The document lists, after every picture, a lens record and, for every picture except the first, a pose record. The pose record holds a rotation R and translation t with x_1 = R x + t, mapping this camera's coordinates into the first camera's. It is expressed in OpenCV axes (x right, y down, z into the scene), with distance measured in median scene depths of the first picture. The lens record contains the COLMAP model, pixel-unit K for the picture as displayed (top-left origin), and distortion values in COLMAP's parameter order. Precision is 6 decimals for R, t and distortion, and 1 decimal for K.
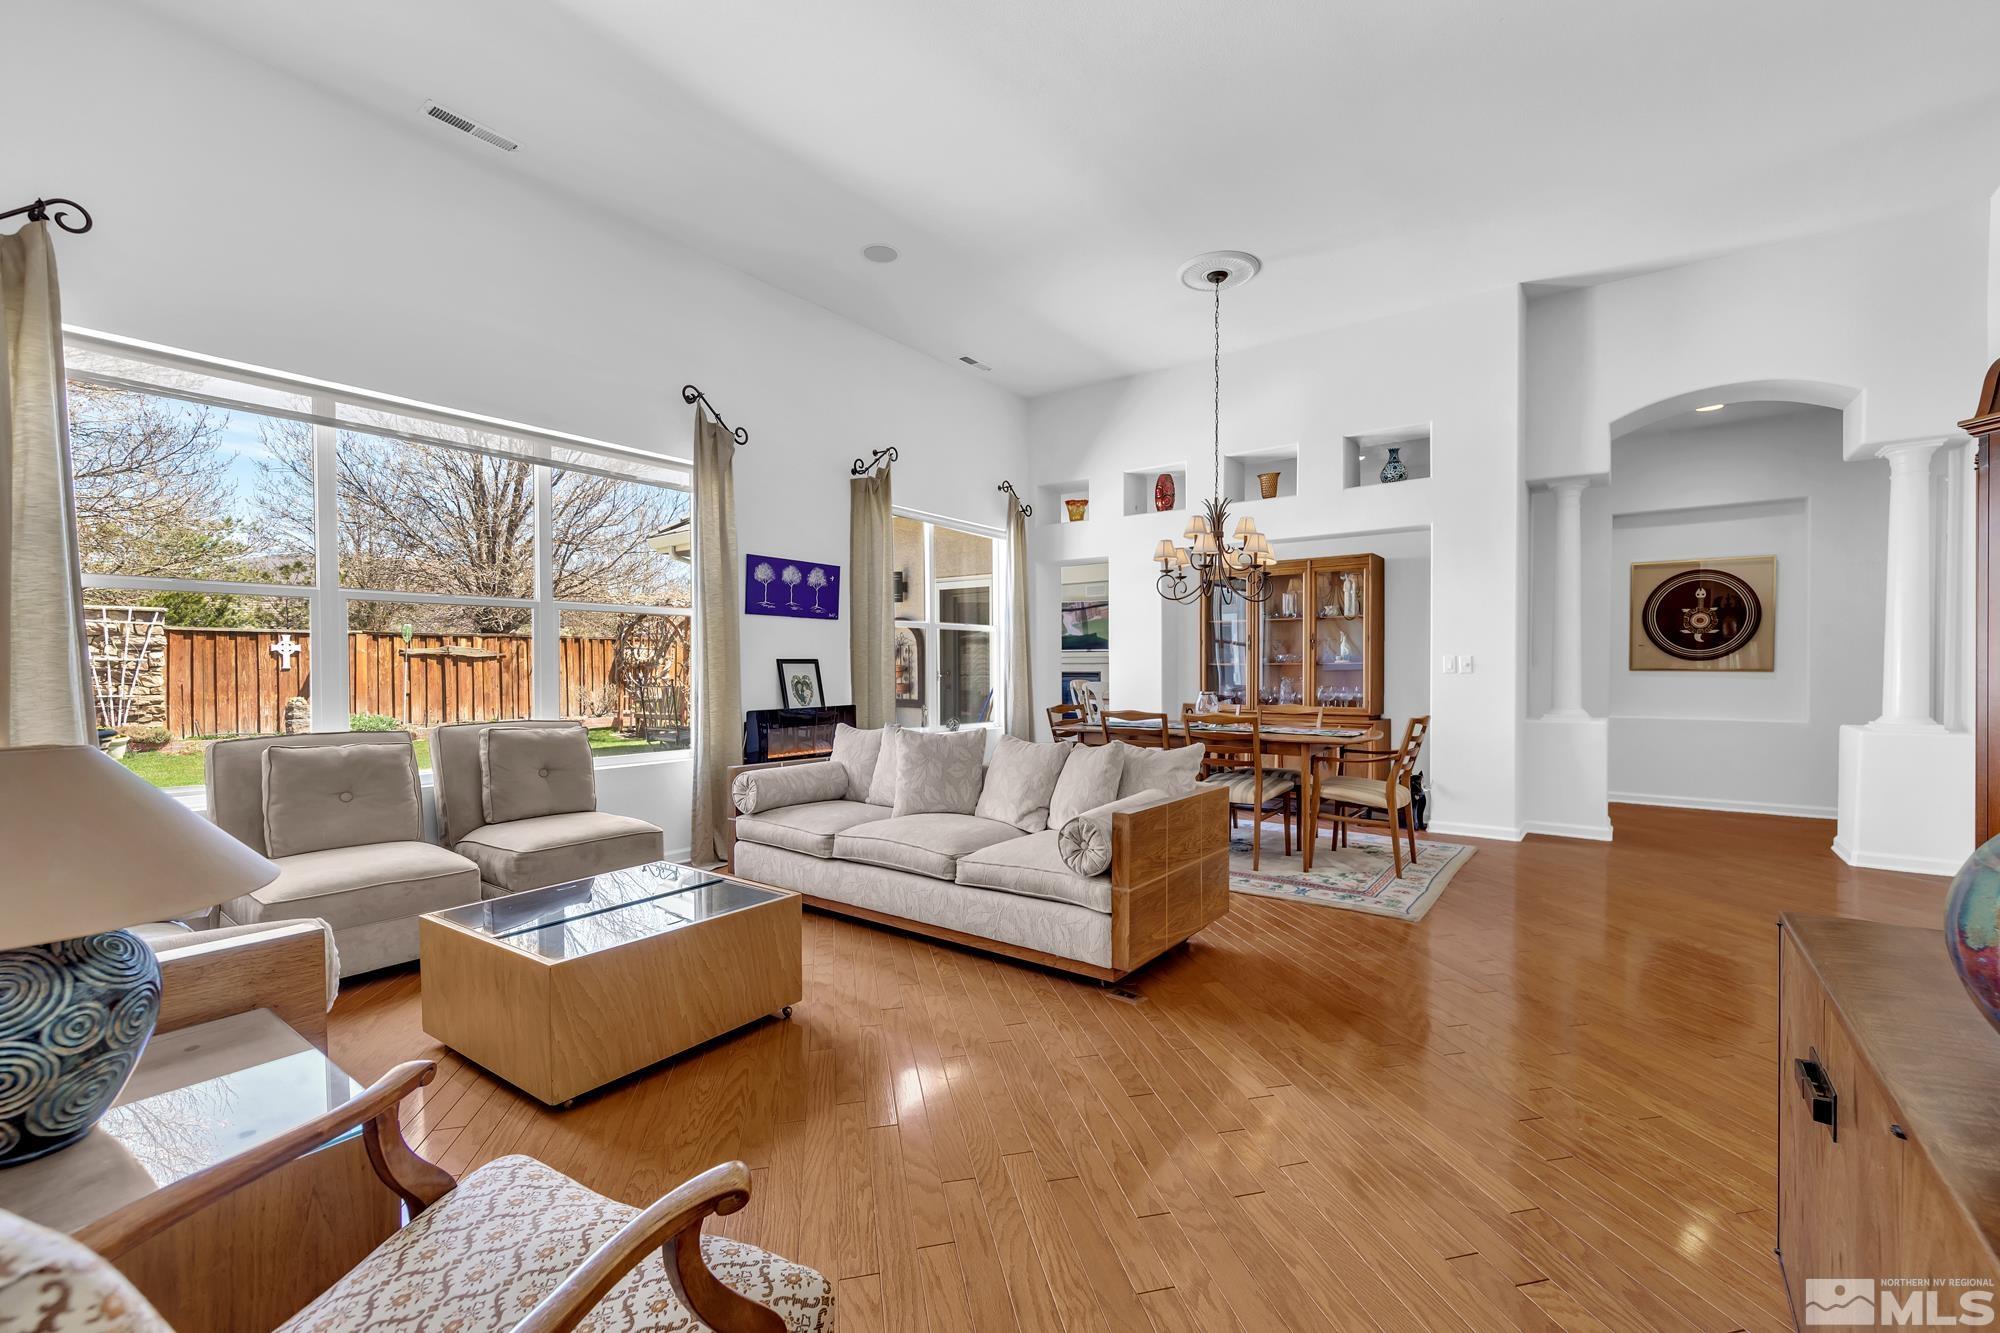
lens RADIAL K [[810.4, 0, 1041.1], [0, 810.4, 677.0], [0, 0, 1]] dist [-0.012809, -0.000724]
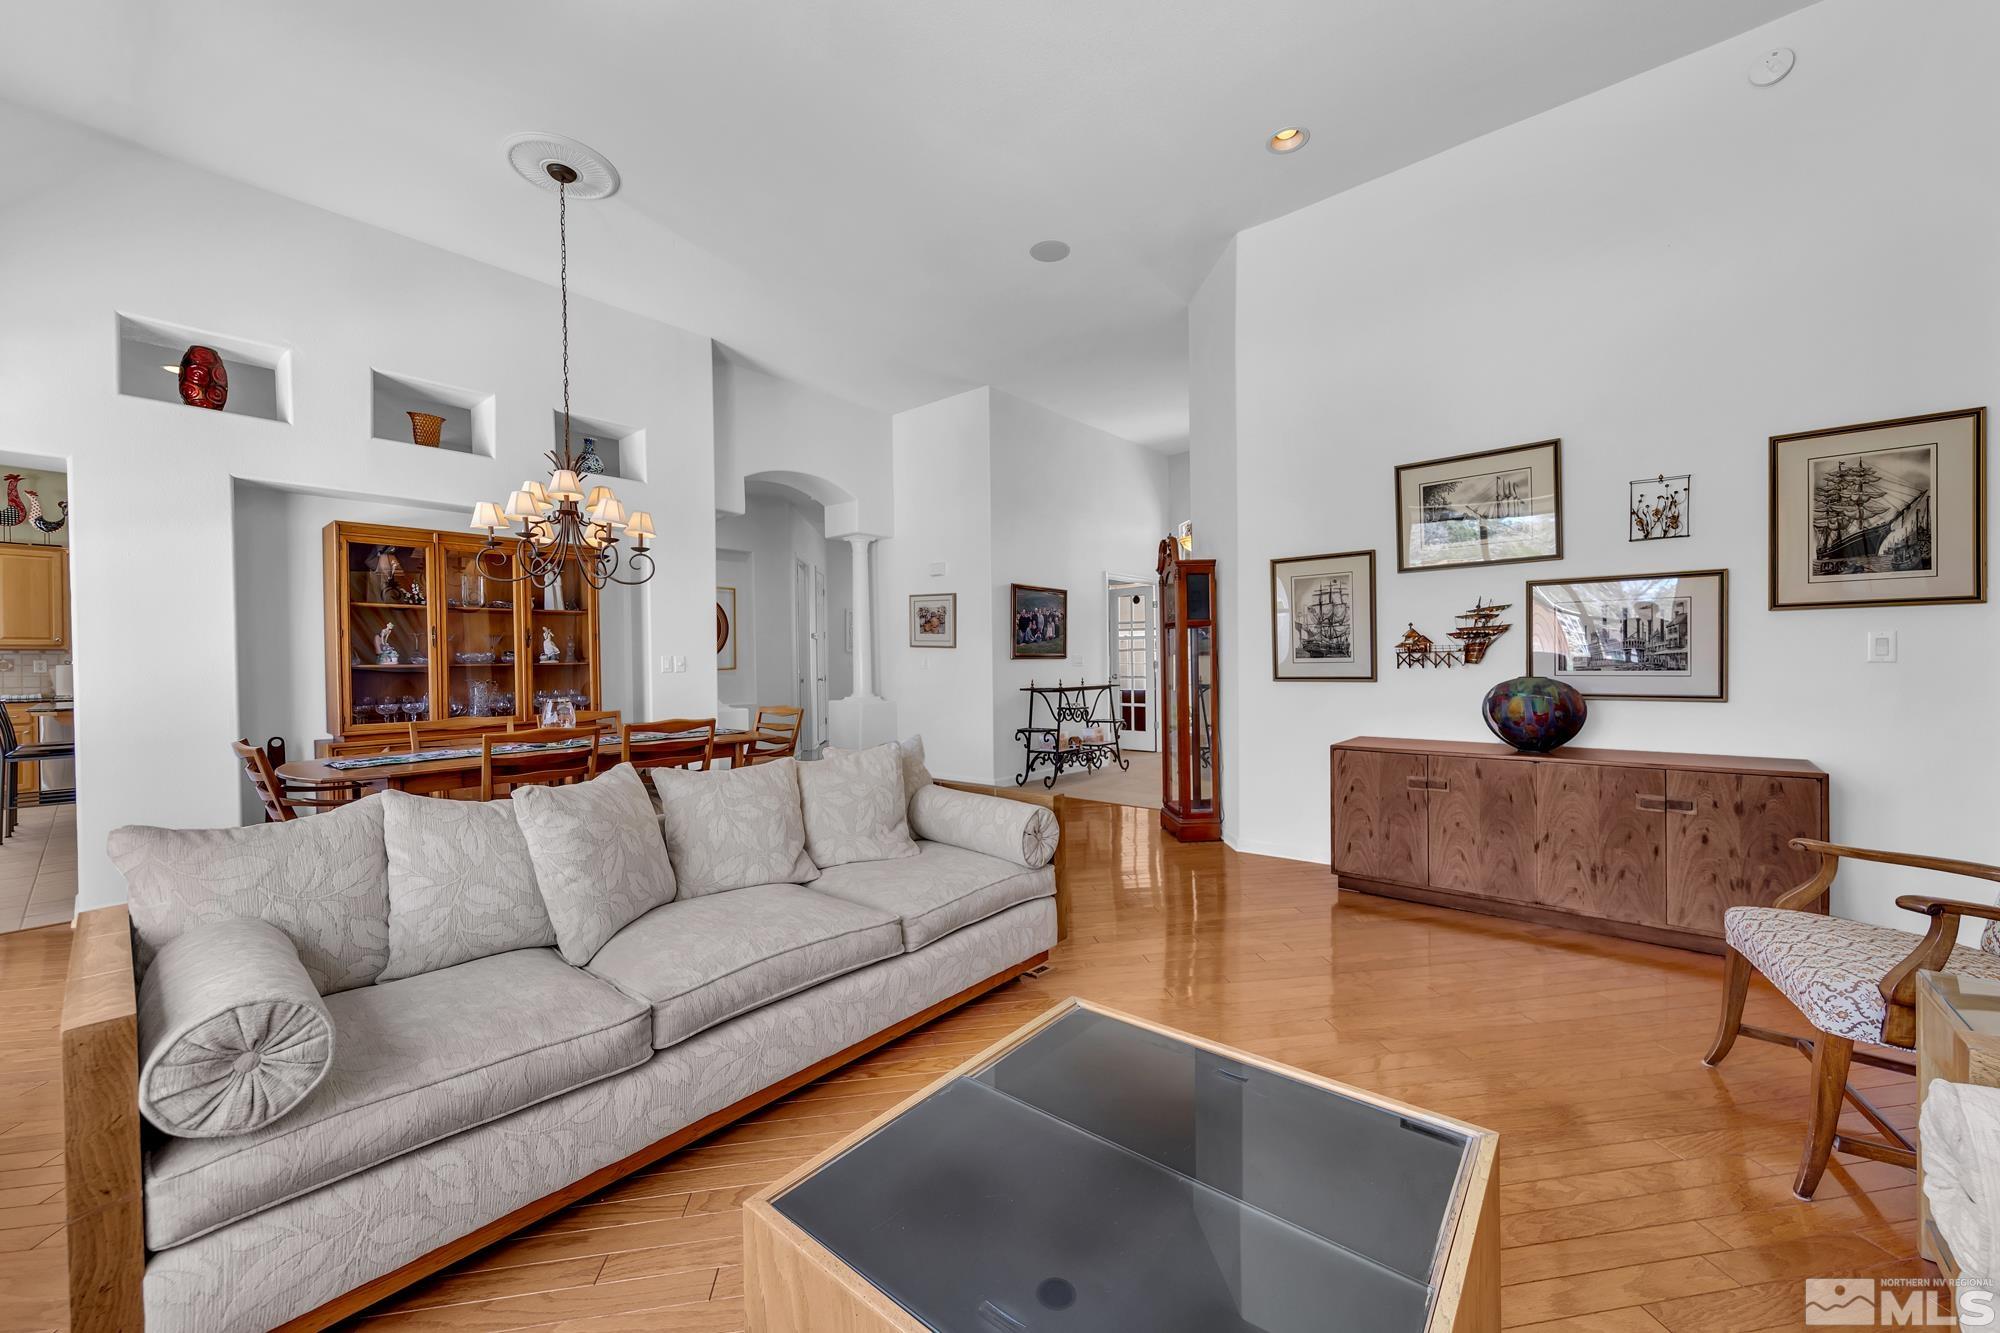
lens RADIAL K [[744.1, 0, 998.0], [0, 744.1, 679.3], [0, 0, 1]] dist [-0.000198, -0.000107]
pose [[0.100360, -0.017638, 0.994795, -0.222393], [0.026306, 0.999540, 0.015068, -0.000209], [-0.994603, 0.024656, 0.100777, 0.246278]]
